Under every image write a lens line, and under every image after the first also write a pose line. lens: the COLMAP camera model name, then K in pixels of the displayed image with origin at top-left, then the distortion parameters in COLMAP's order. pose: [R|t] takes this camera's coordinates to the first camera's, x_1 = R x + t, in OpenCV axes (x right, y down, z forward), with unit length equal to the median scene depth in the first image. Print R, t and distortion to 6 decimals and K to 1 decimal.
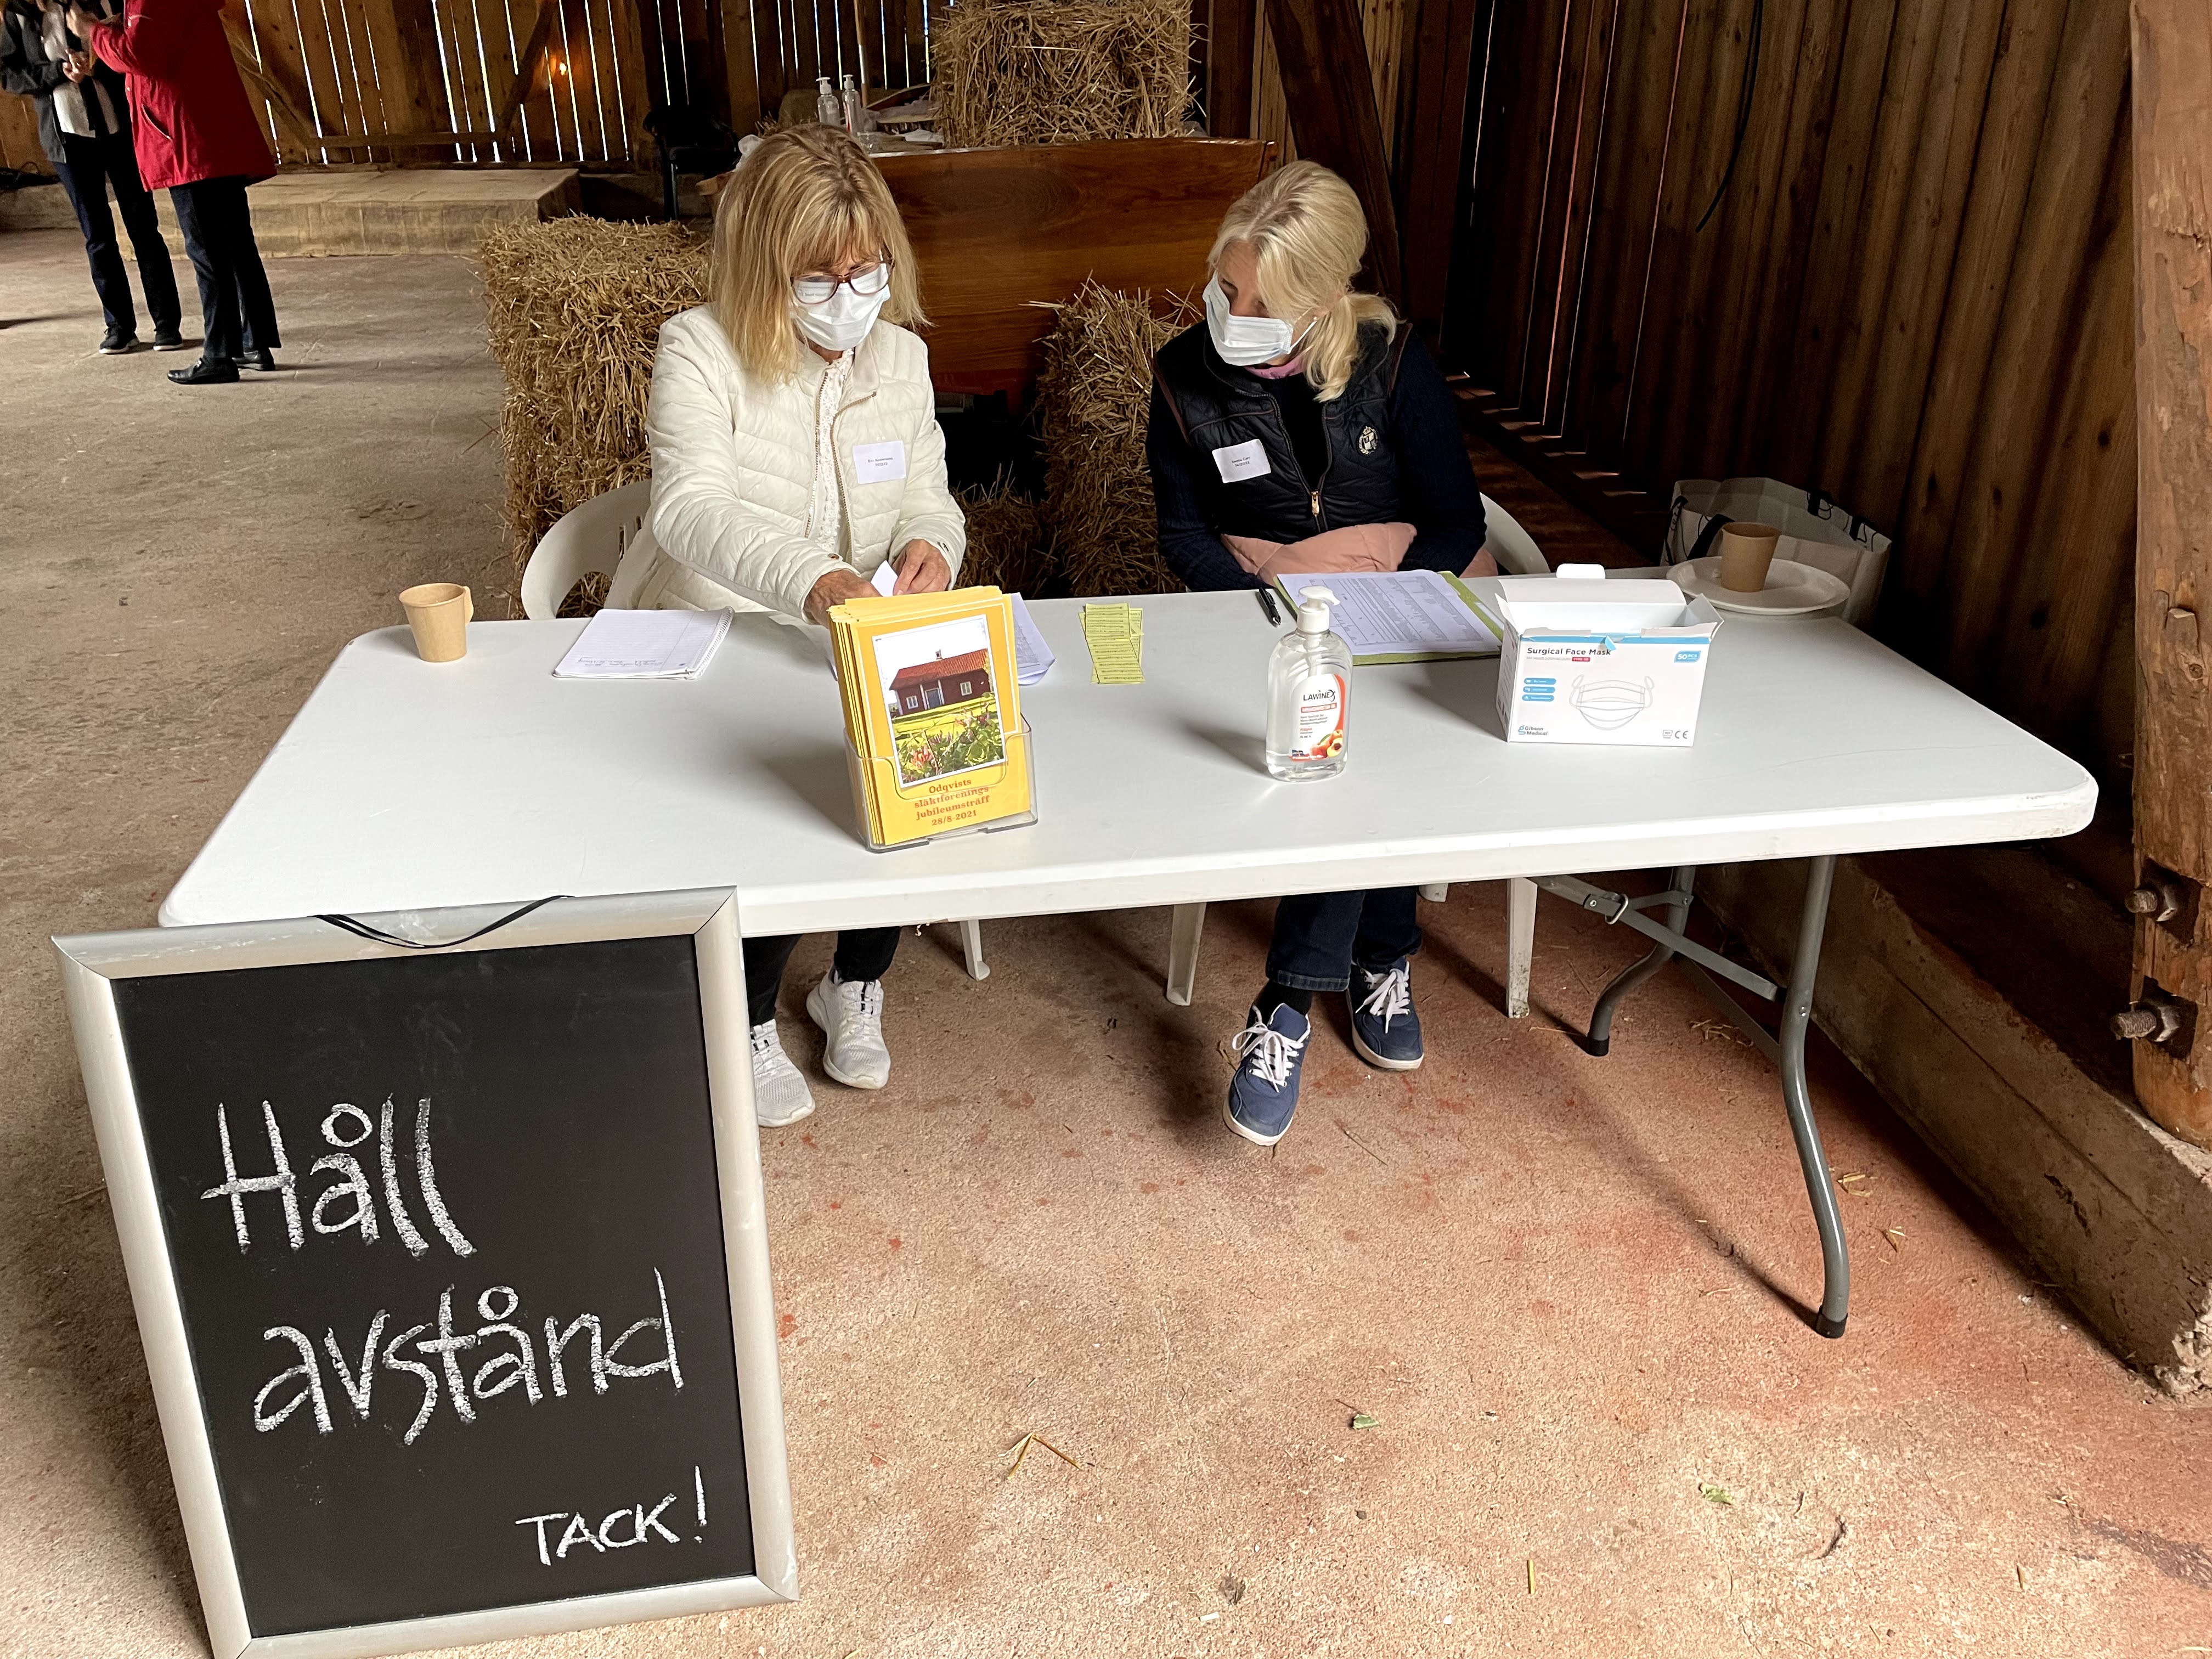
lens RADIAL K [[1692.9, 0, 1100.4], [0, 1692.9, 831.4], [0, 0, 1]] dist [0.046408, -0.043915]
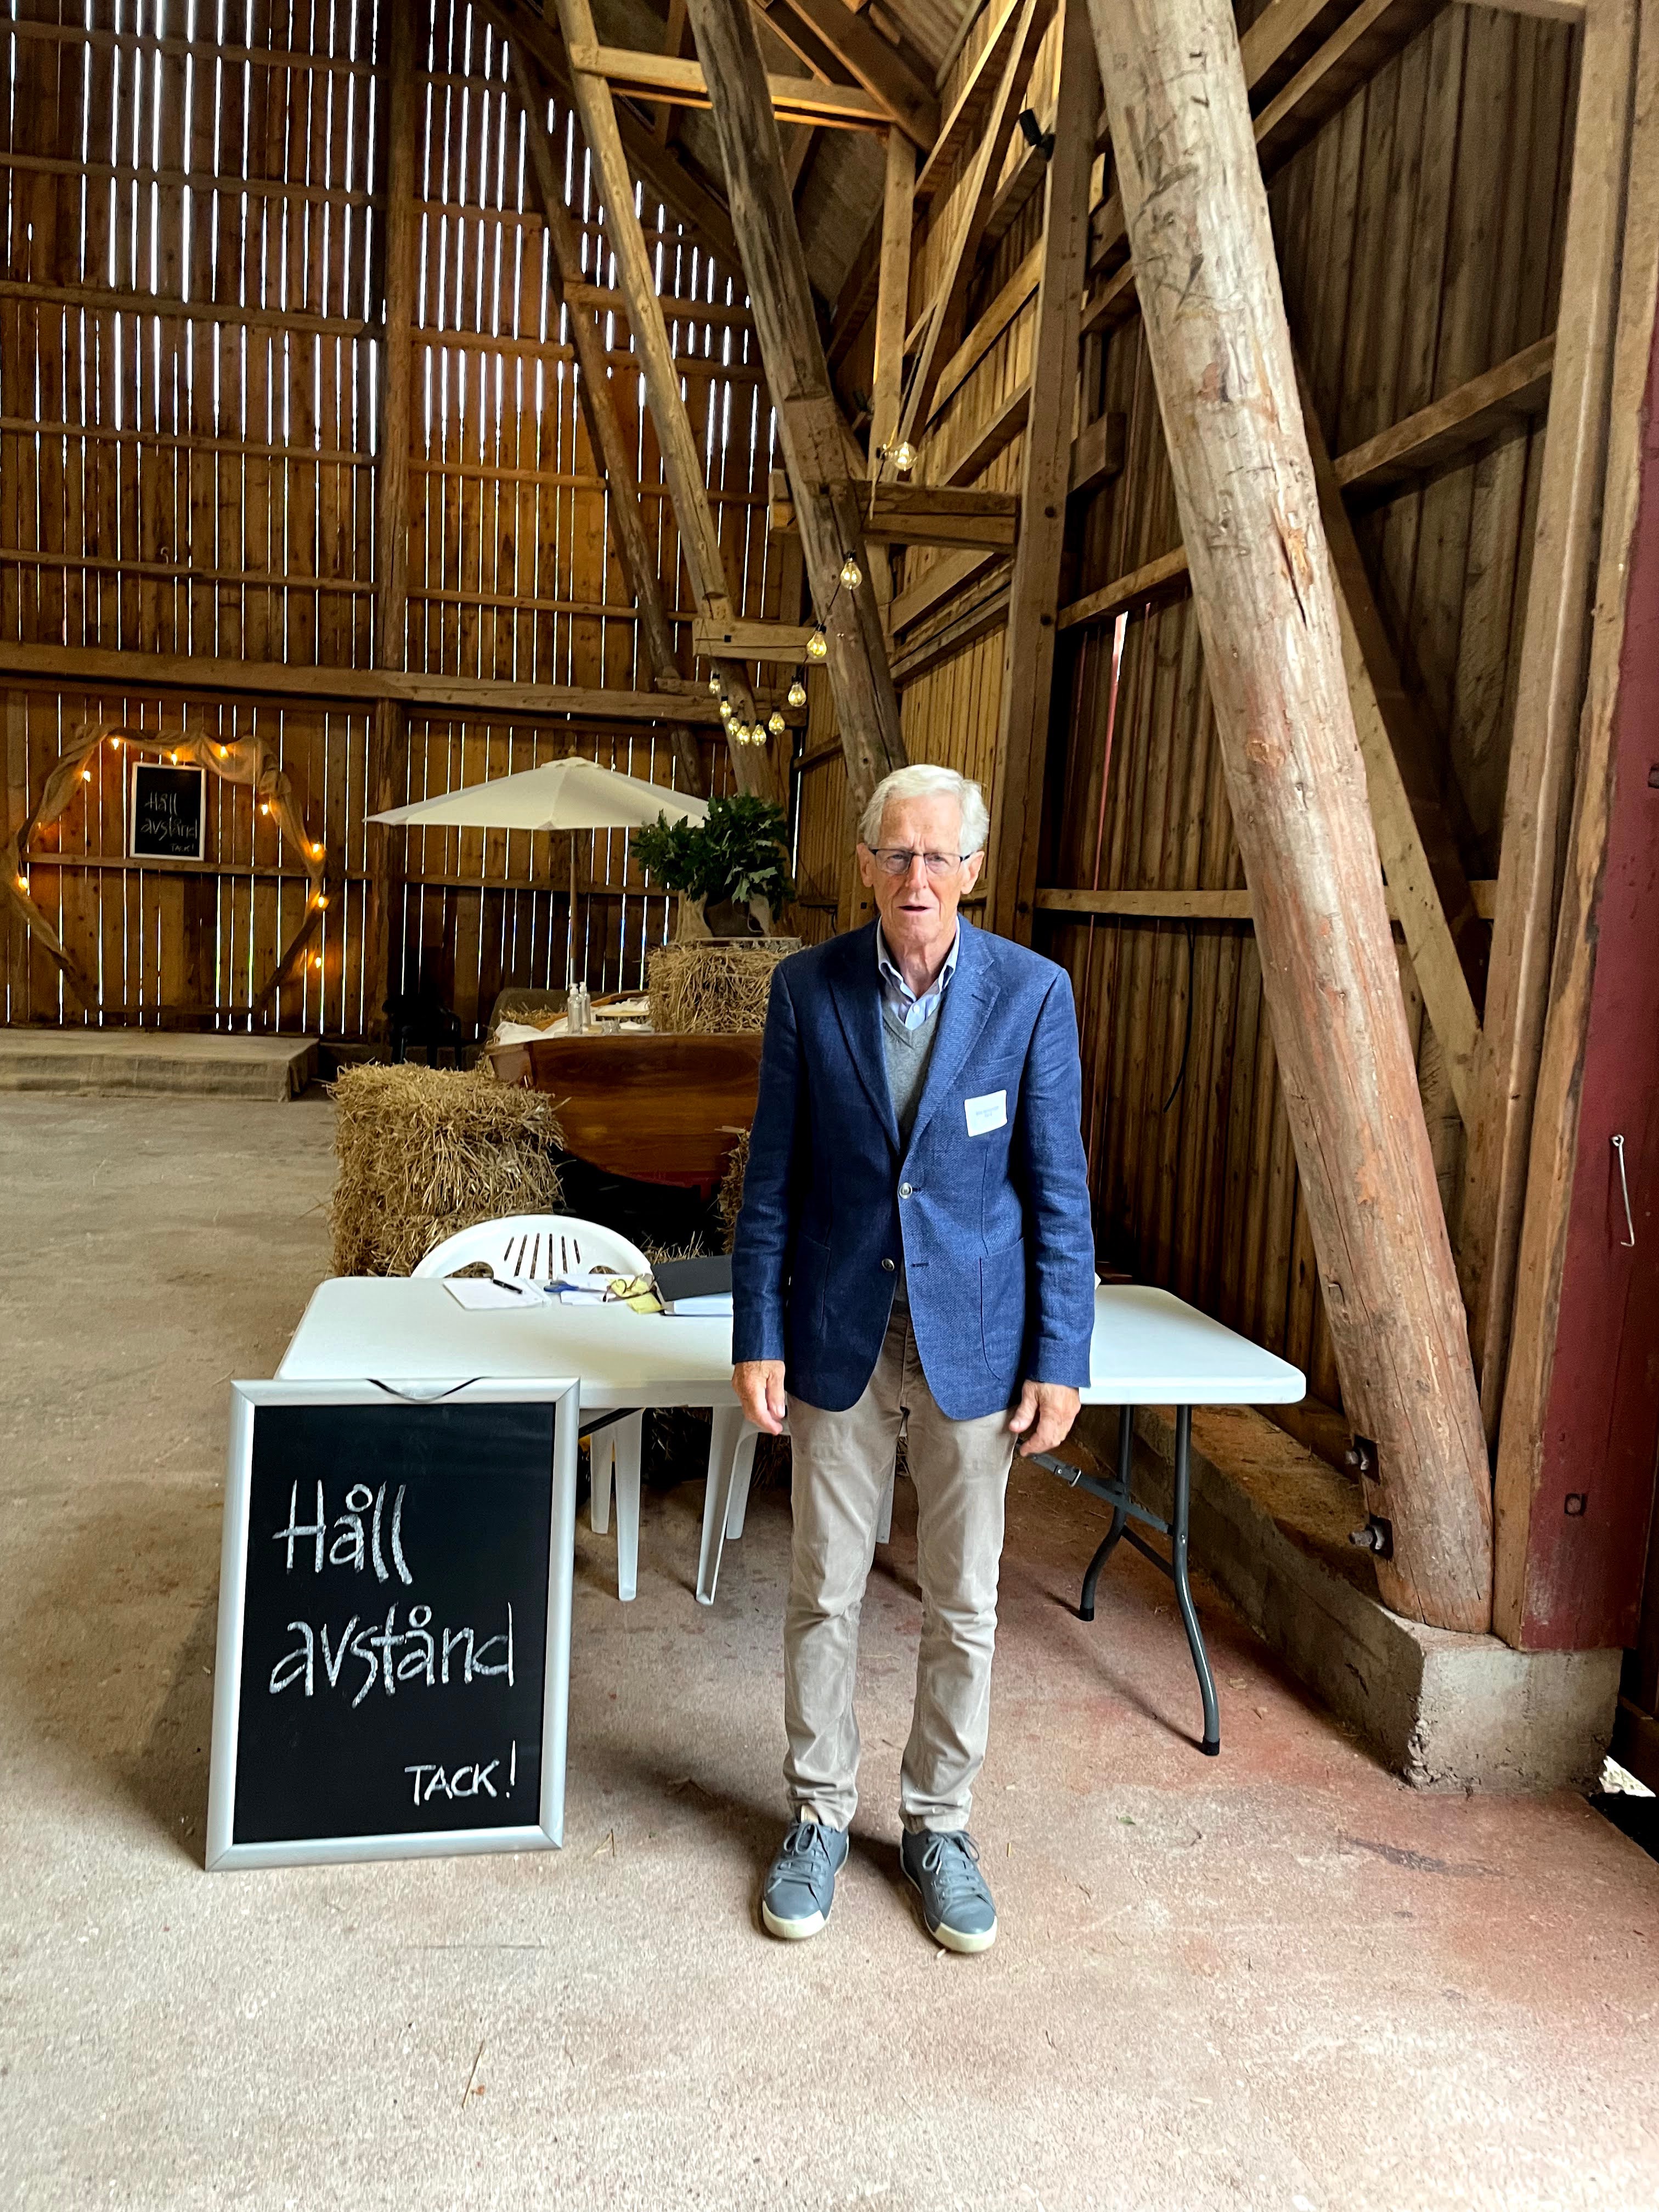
lens RADIAL K [[1692.9, 0, 832.4], [0, 1692.9, 1104.7], [0, 0, 1]] dist [0.046408, -0.043915]
pose [[0.997444, 0.049446, 0.051585, -0.037219], [-0.028817, 0.938955, -0.342831, 0.320751], [-0.065388, 0.340468, 0.937980, -0.751308]]
